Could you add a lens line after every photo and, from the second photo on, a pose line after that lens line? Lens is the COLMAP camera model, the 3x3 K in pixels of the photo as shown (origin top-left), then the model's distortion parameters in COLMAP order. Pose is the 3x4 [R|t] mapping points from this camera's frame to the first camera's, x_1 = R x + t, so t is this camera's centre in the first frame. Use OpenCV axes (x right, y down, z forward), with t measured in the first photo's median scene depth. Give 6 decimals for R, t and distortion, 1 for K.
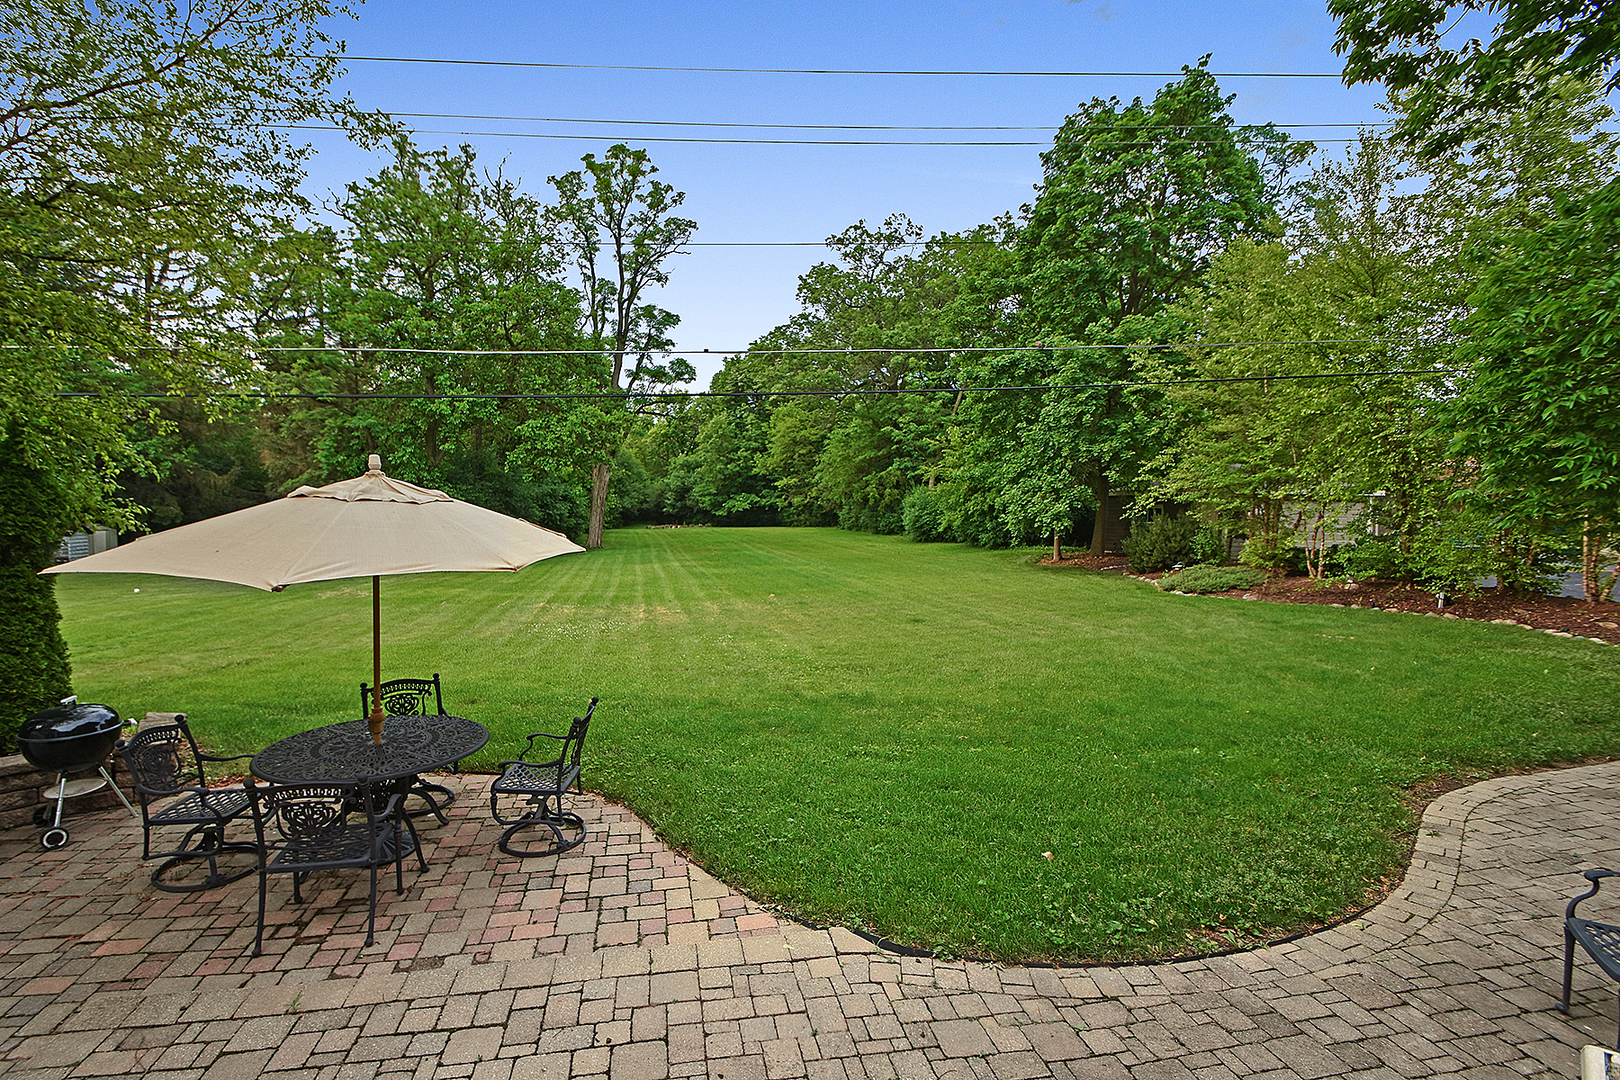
lens RADIAL K [[609.1, 0, 808.8], [0, 609.1, 543.2], [0, 0, 1]] dist [0.001133, -0.000171]
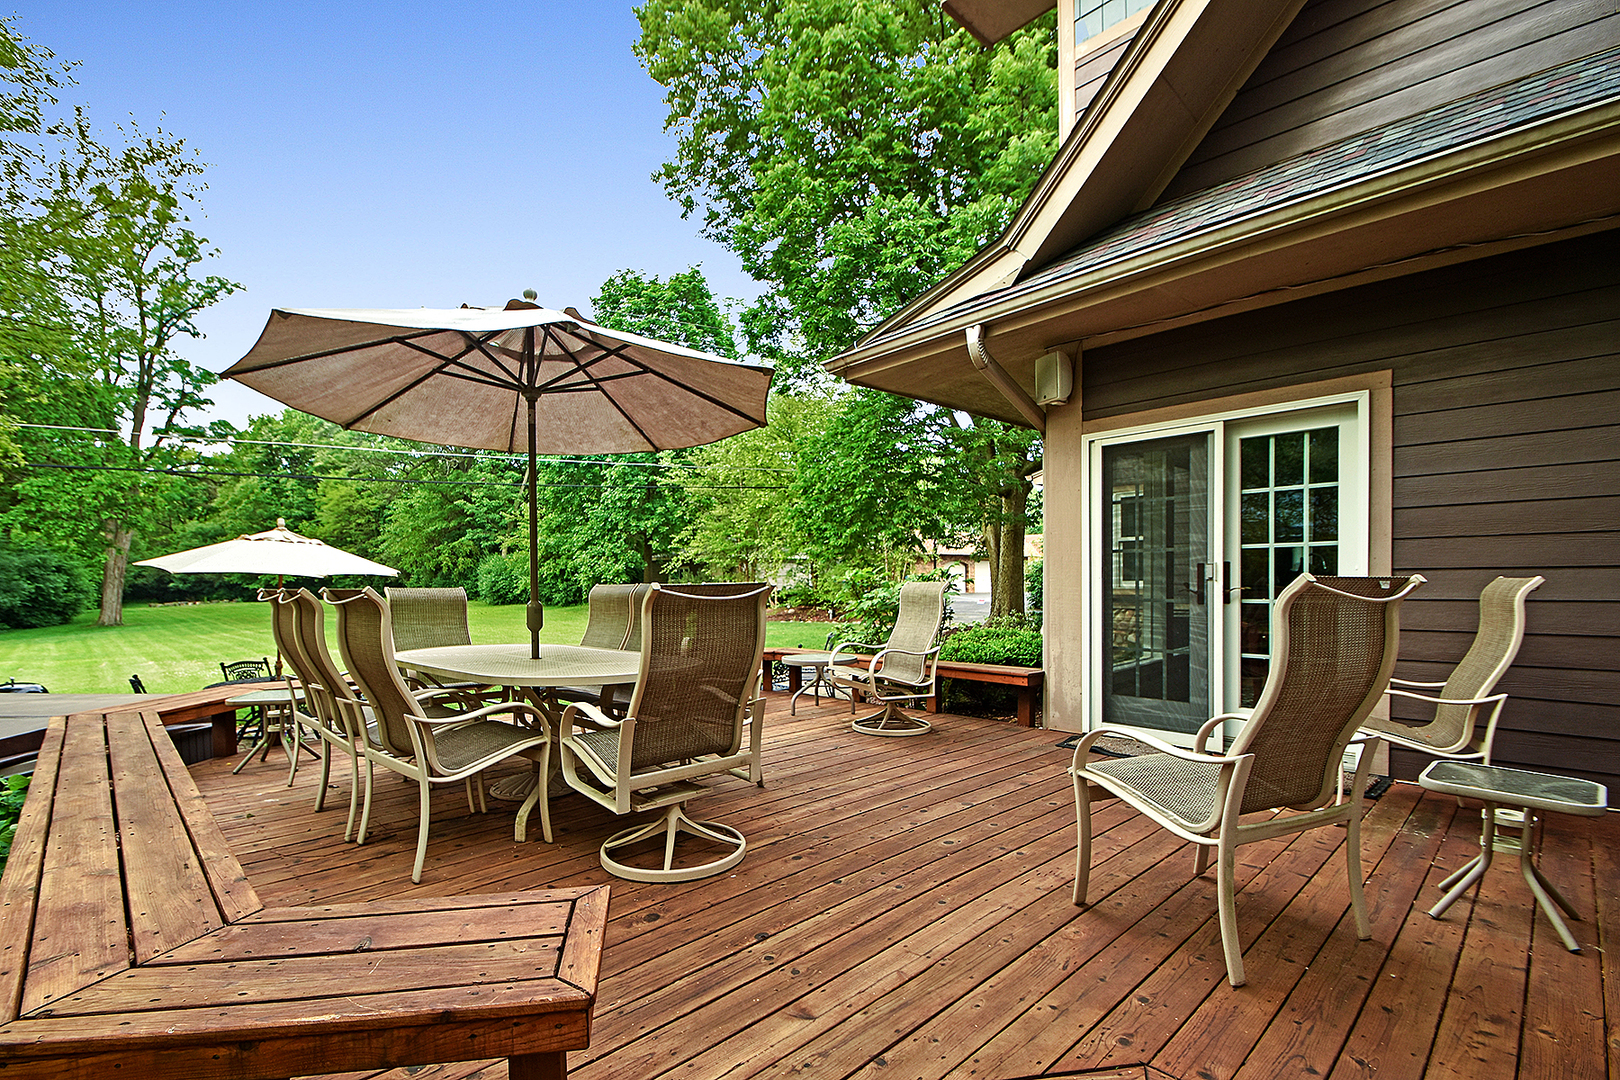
lens RADIAL K [[710.2, 0, 809.9], [0, 710.2, 537.7], [0, 0, 1]] dist [-0.001454, 0.000086]
pose [[0.779995, 0.010396, 0.625699, -0.192362], [0.073248, 0.991472, -0.107784, 0.061039], [-0.621484, 0.129902, 0.772582, -0.384500]]
